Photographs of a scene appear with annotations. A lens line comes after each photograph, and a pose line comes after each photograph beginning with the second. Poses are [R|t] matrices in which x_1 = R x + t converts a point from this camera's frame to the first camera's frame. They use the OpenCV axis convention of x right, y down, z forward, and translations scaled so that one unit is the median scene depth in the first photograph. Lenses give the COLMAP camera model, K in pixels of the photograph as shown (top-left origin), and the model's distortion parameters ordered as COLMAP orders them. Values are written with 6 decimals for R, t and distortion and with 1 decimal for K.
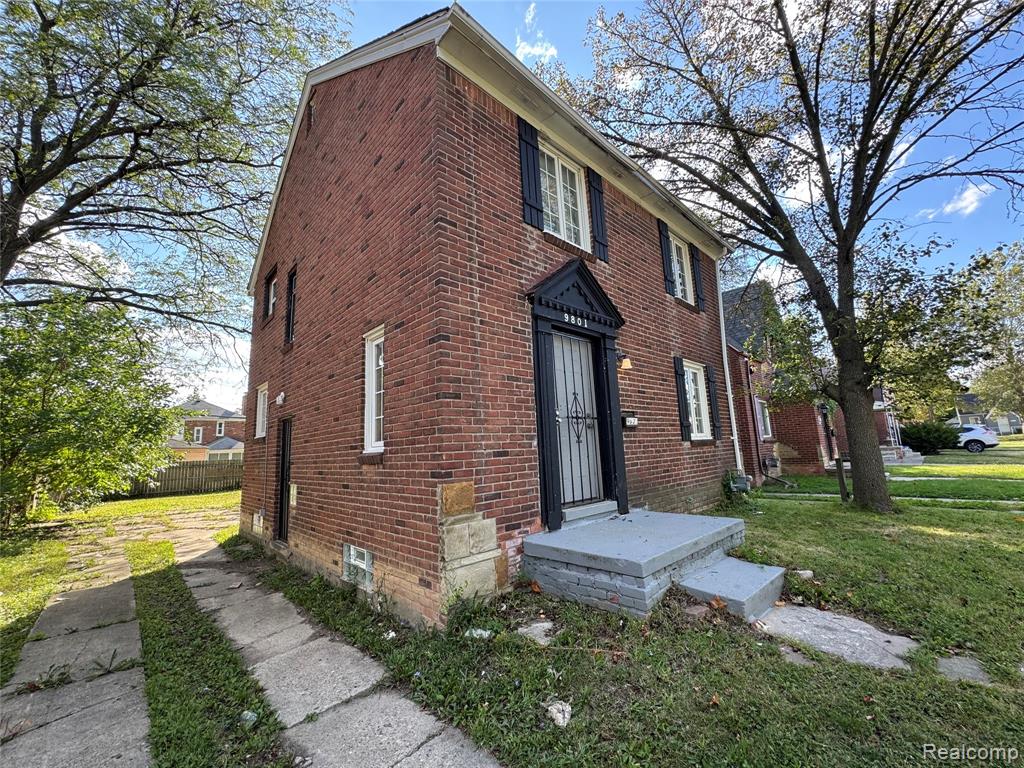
lens RADIAL K [[407.9, 0, 512.0], [0, 407.9, 384.6], [0, 0, 1]] dist [-0.003250, 0.000724]
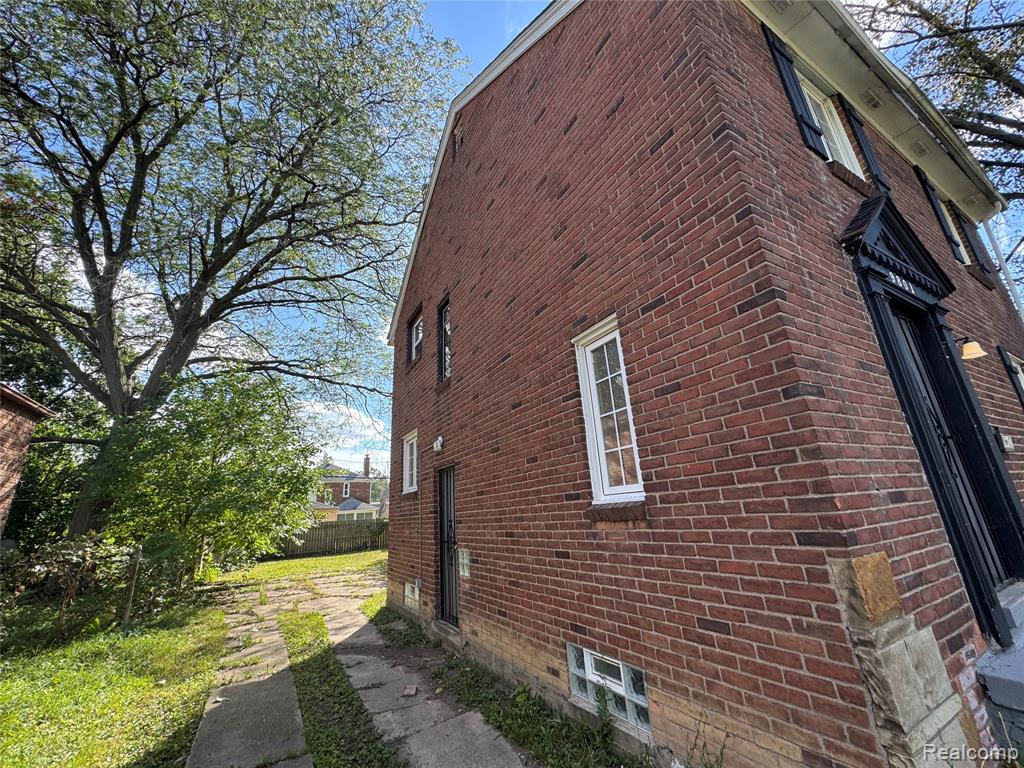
lens RADIAL K [[407.9, 0, 511.9], [0, 407.9, 383.9], [0, 0, 1]] dist [-0.003250, 0.000724]
pose [[0.972308, -0.086609, -0.217064, -0.269961], [0.057100, 0.988685, -0.138713, 0.045342], [0.226621, 0.122477, 0.966252, 0.232703]]
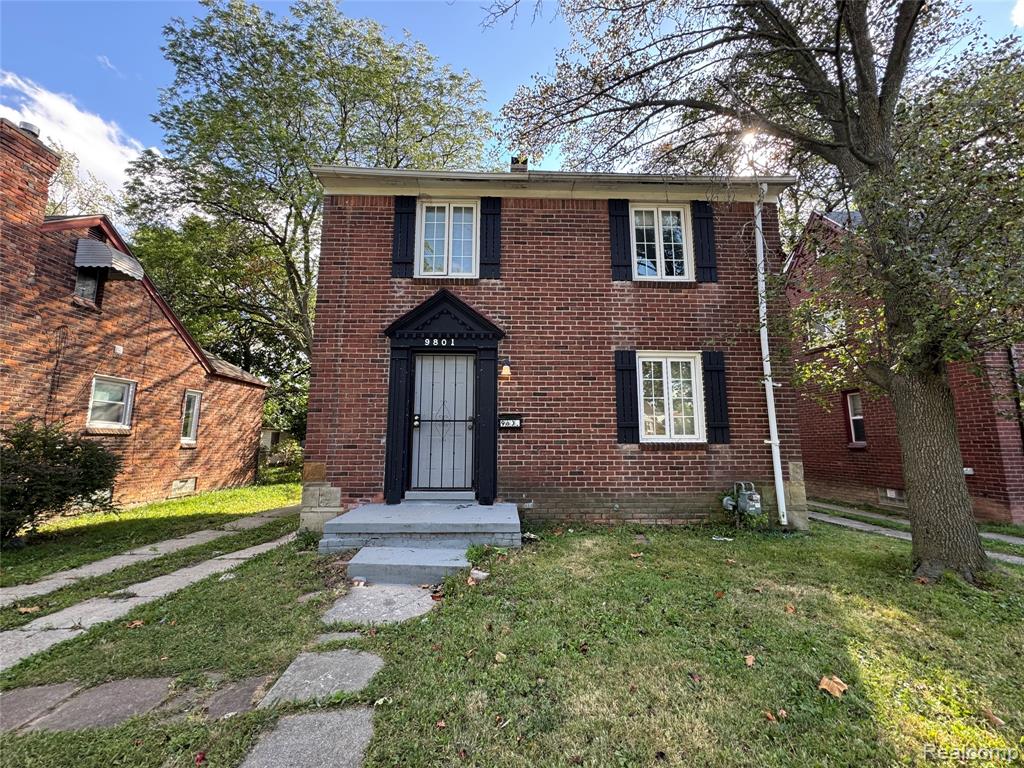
lens RADIAL K [[407.9, 0, 510.9], [0, 407.9, 383.7], [0, 0, 1]] dist [-0.003250, 0.000724]
pose [[0.742779, -0.051842, -0.667527, 0.983974], [0.072275, 0.997380, 0.002963, -0.017589], [0.665624, -0.050447, 0.744580, 0.190543]]
